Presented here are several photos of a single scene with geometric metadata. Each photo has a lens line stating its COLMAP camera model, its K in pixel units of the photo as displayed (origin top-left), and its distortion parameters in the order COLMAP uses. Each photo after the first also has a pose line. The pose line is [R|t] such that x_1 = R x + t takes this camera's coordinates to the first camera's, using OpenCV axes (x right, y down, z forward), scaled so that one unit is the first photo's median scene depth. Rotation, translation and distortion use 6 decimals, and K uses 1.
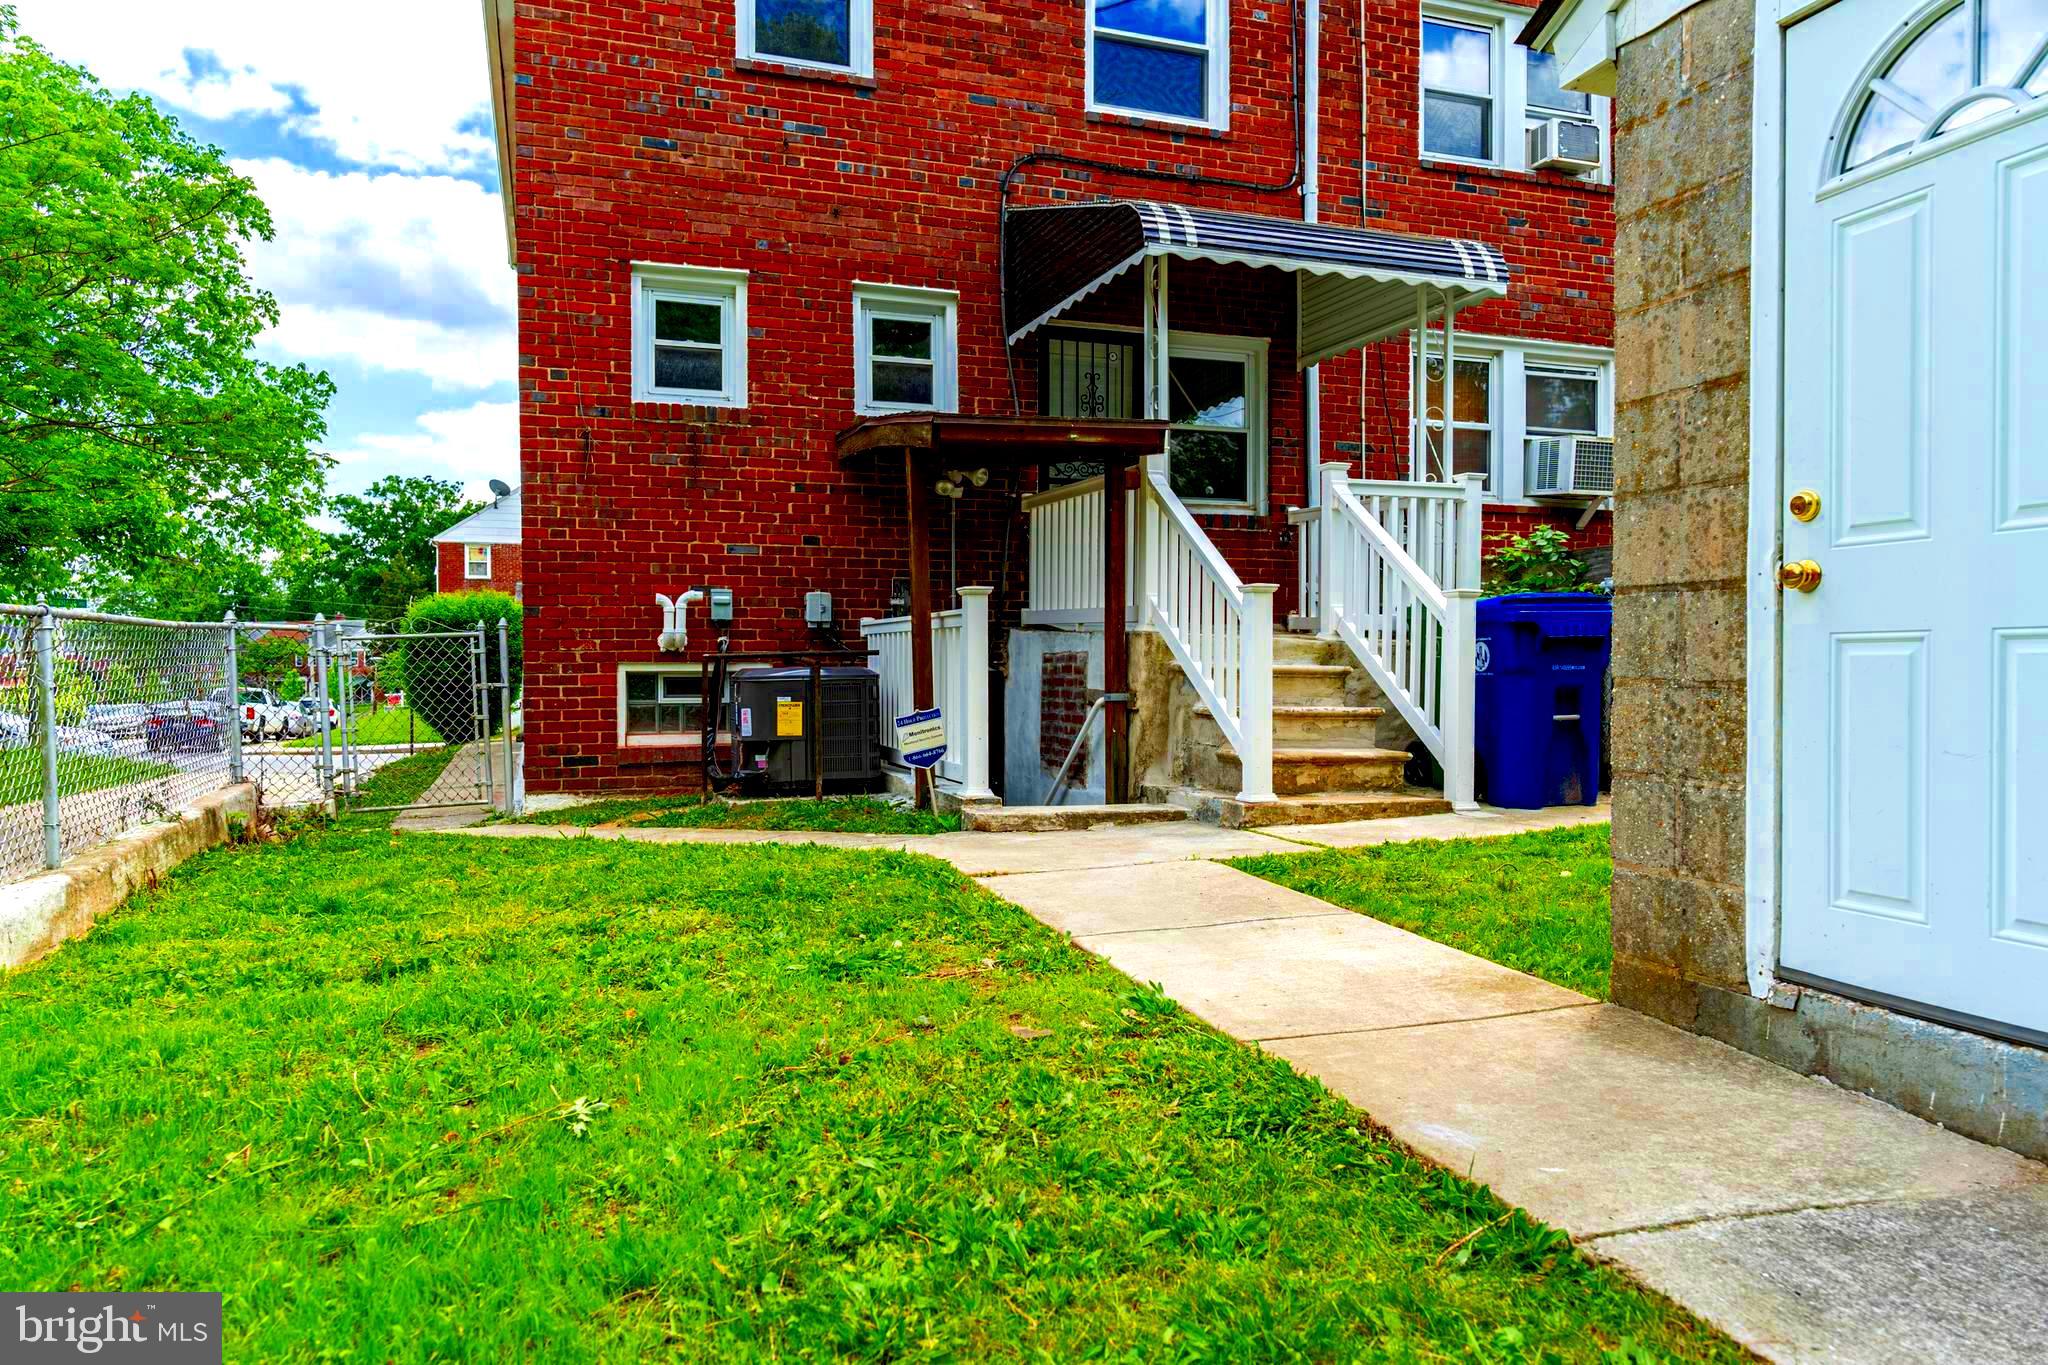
lens RADIAL K [[1355.3, 0, 1027.6], [0, 1355.3, 683.5], [0, 0, 1]] dist [0.005481, 0.000463]
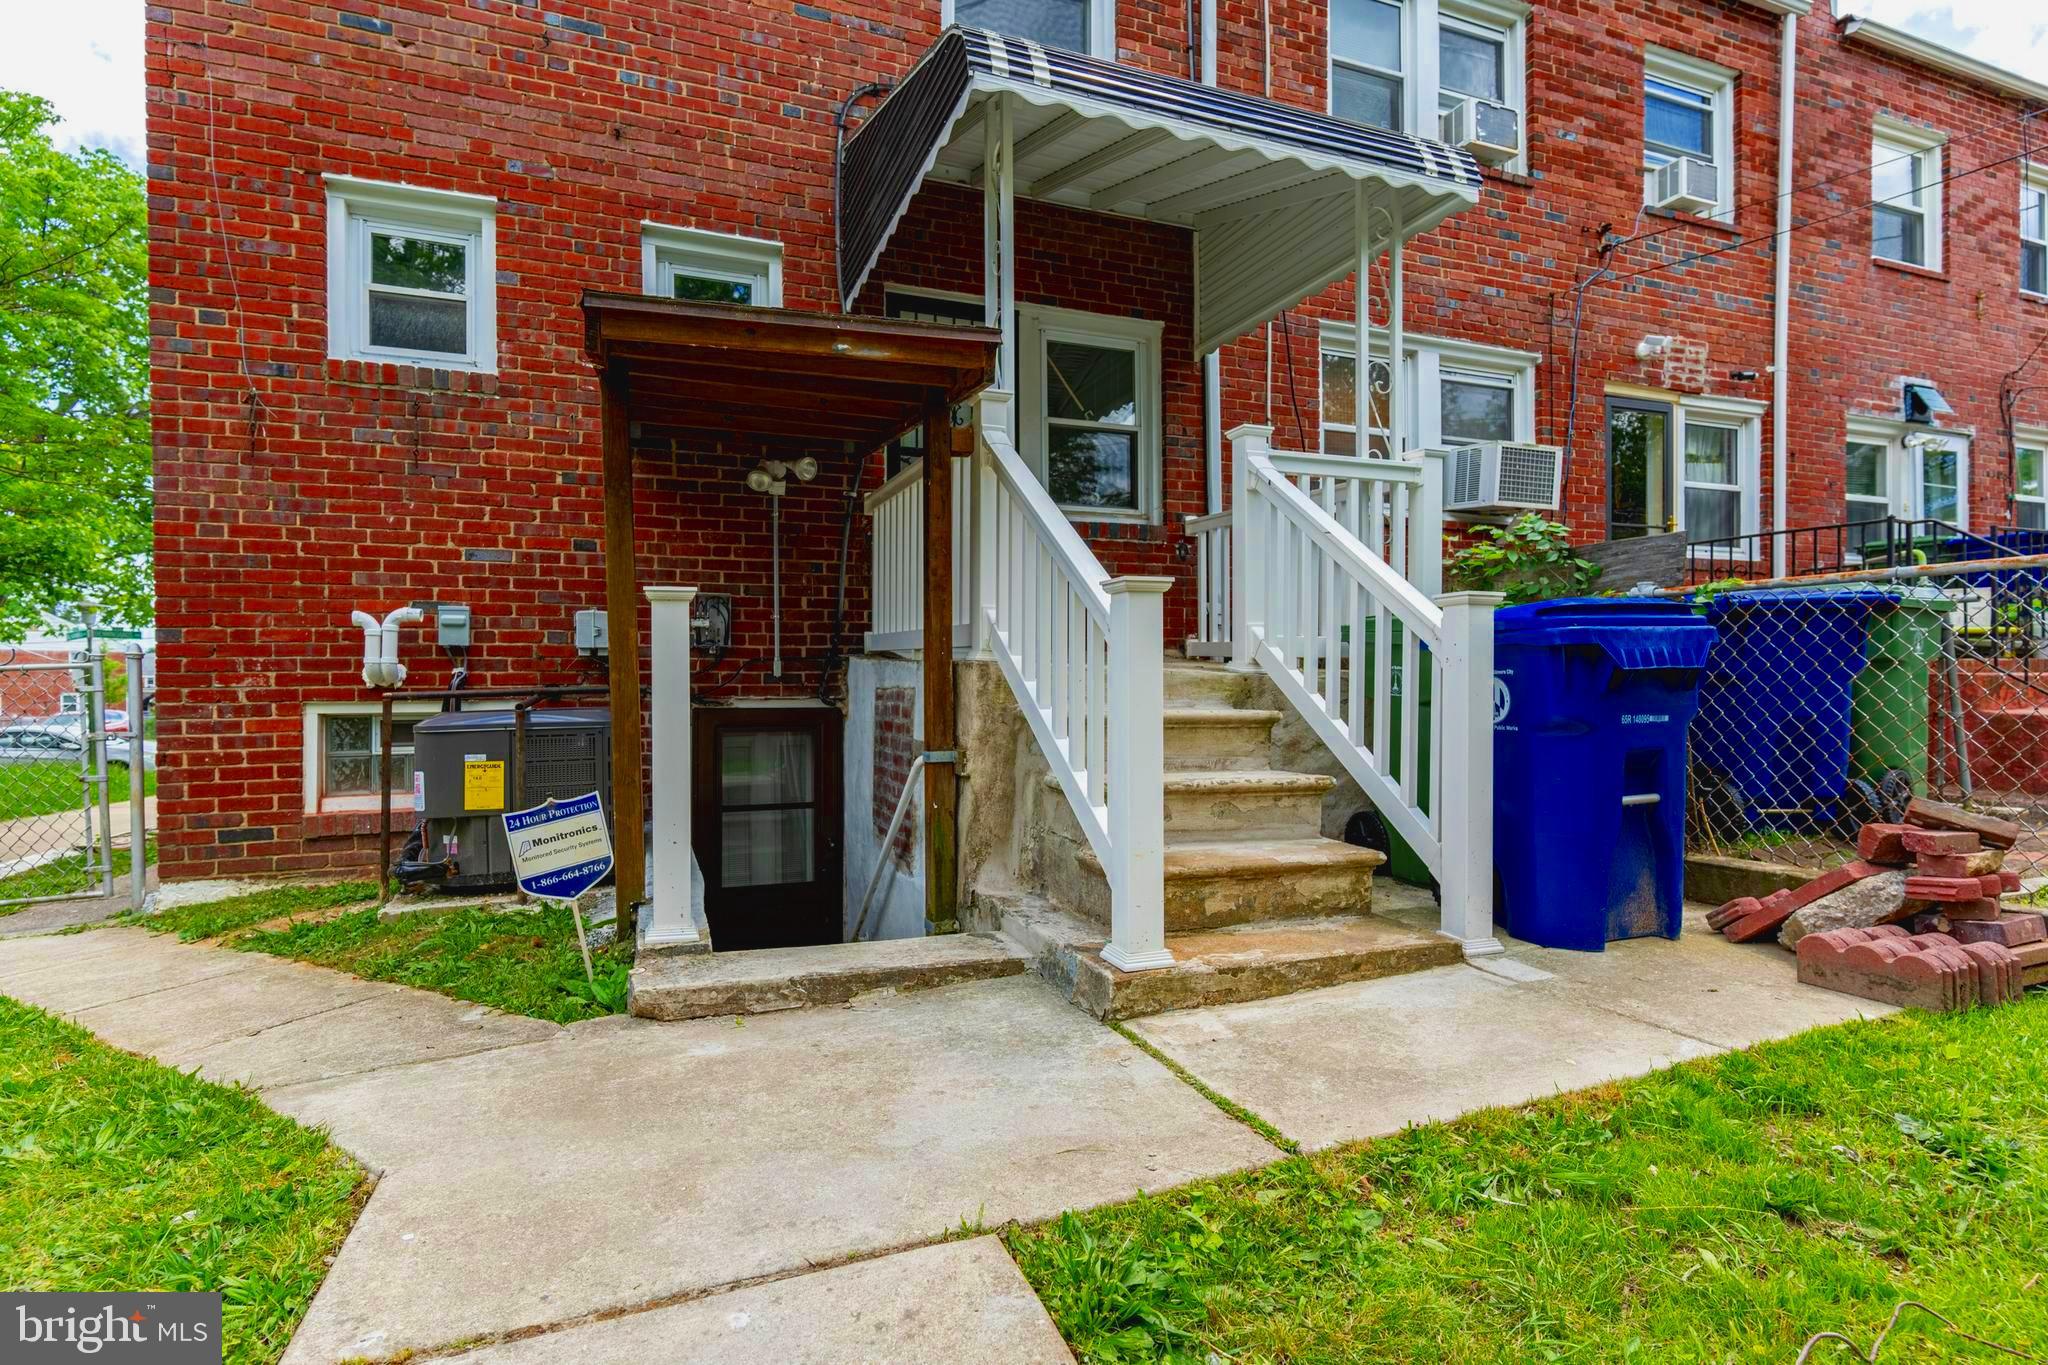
lens RADIAL K [[991.6, 0, 1021.4], [0, 991.6, 681.2], [0, 0, 1]] dist [0.000513, 0.002378]
pose [[0.999601, -0.003195, 0.028081, 0.081749], [0.003581, 0.999900, -0.013698, -0.018450], [-0.028034, 0.013793, 0.999512, 0.436303]]
